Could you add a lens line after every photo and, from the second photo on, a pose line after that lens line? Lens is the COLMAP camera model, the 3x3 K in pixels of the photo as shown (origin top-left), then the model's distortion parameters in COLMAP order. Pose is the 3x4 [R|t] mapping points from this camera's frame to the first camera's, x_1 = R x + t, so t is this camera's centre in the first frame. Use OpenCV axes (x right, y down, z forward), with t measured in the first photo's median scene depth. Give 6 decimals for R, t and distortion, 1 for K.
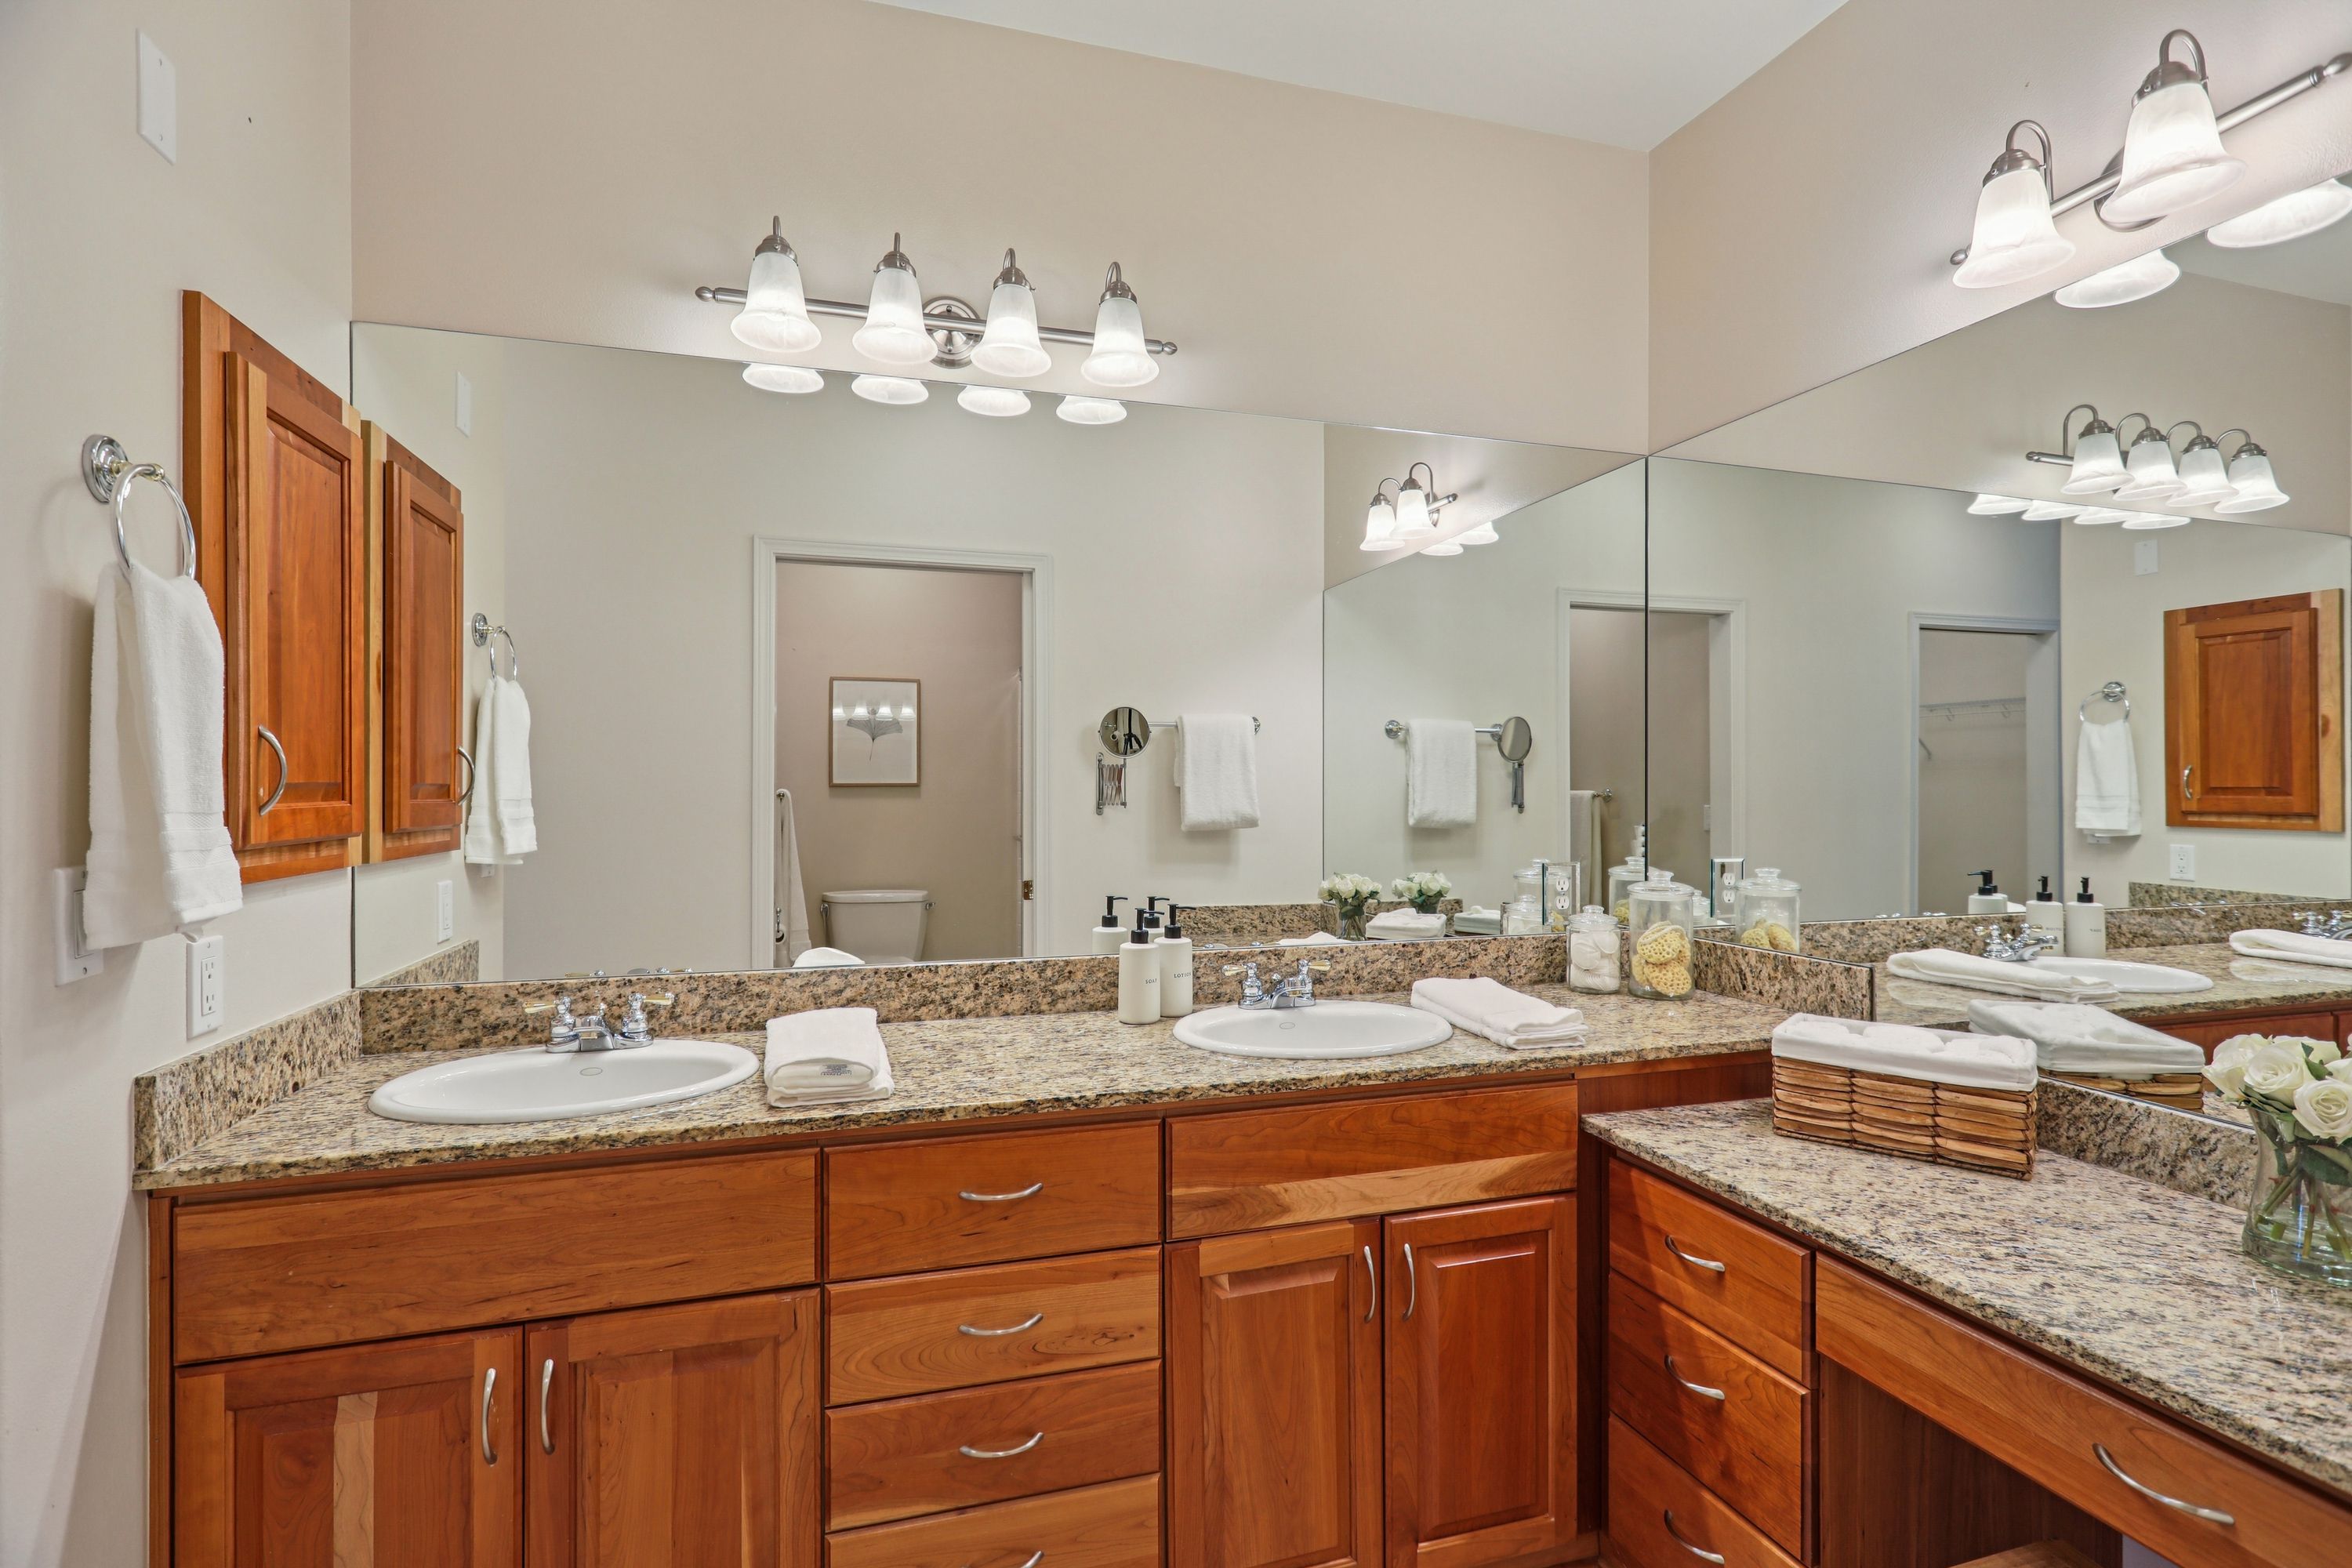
lens RADIAL K [[1107.6, 0, 1184.6], [0, 1107.6, 790.3], [0, 0, 1]] dist [-0.001874, 0.002495]
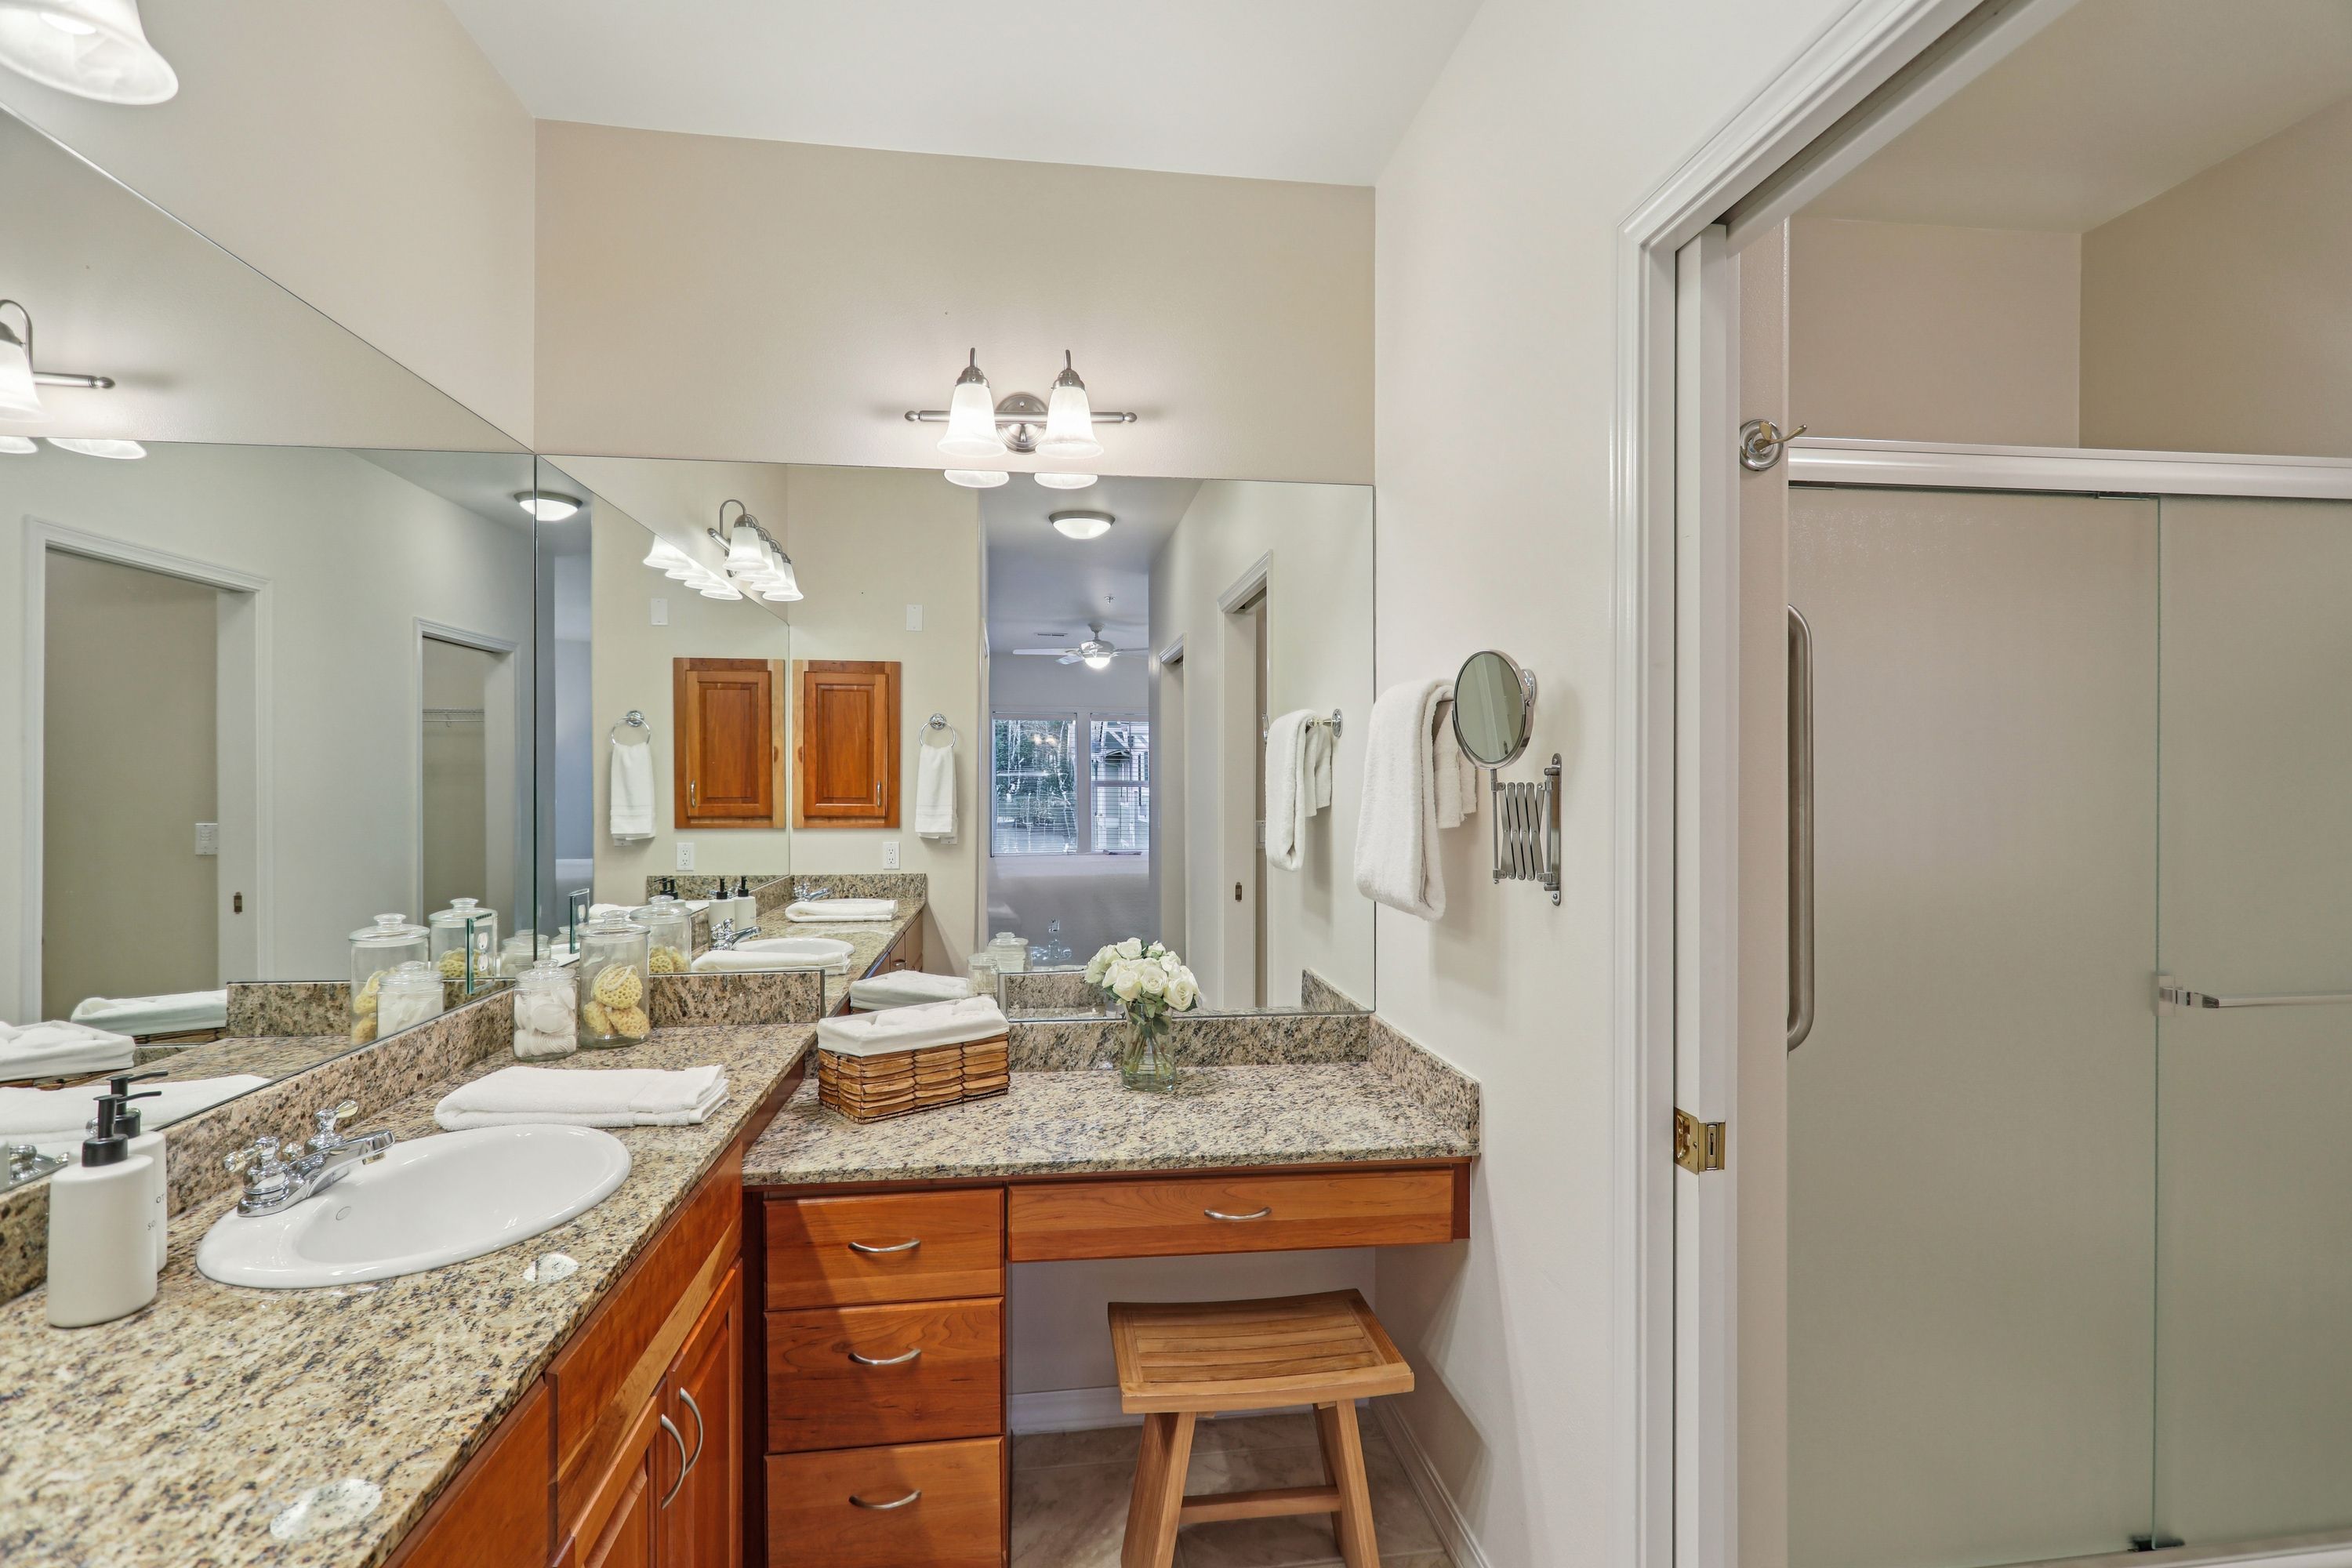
lens RADIAL K [[1107.6, 0, 1185.0], [0, 1107.6, 773.9], [0, 0, 1]] dist [-0.001874, 0.002495]
pose [[0.164618, 0.003467, 0.986351, -0.556403], [0.001495, 0.999992, -0.003764, -0.052070], [-0.986356, 0.002094, 0.164612, 0.471888]]
